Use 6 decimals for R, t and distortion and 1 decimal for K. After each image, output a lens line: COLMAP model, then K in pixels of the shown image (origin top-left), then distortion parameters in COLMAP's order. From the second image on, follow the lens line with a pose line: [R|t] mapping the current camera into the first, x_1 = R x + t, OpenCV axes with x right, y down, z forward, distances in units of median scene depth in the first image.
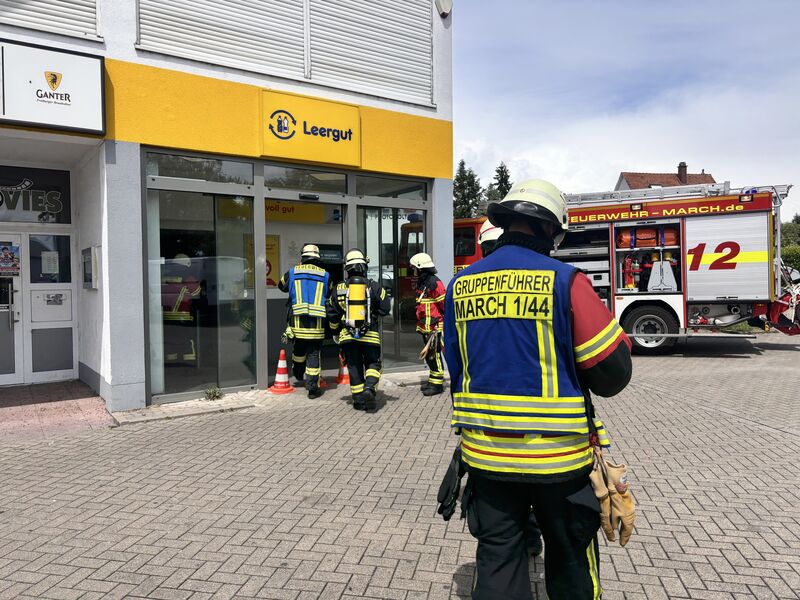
lens RADIAL K [[600.5, 0, 400.8], [0, 600.5, 295.8], [0, 0, 1]] dist [0.035634, -0.004075]
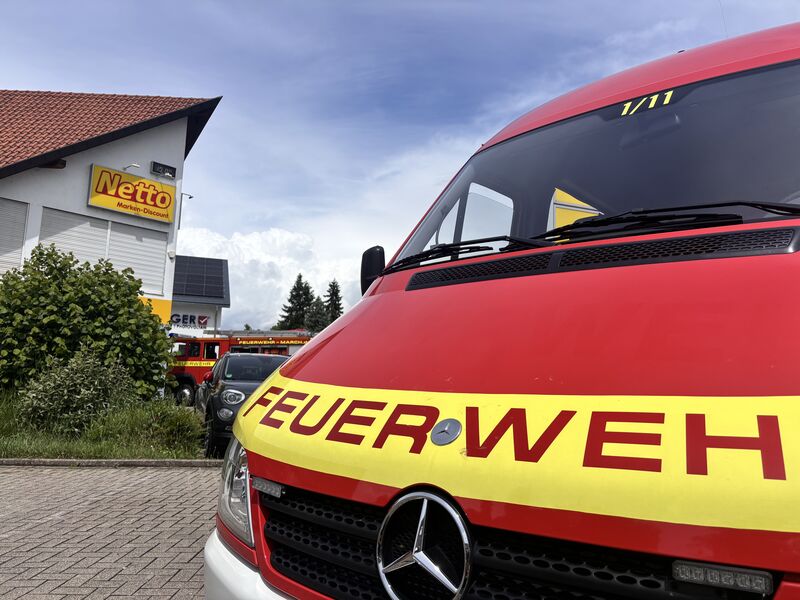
lens RADIAL K [[600.5, 0, 400.8], [0, 600.5, 295.8], [0, 0, 1]] dist [0.035634, -0.004075]
pose [[0.974652, 0.081191, 0.208473, 0.314910], [-0.046030, 0.984663, -0.168283, 0.036795], [-0.218938, 0.154421, 0.963442, -1.010770]]
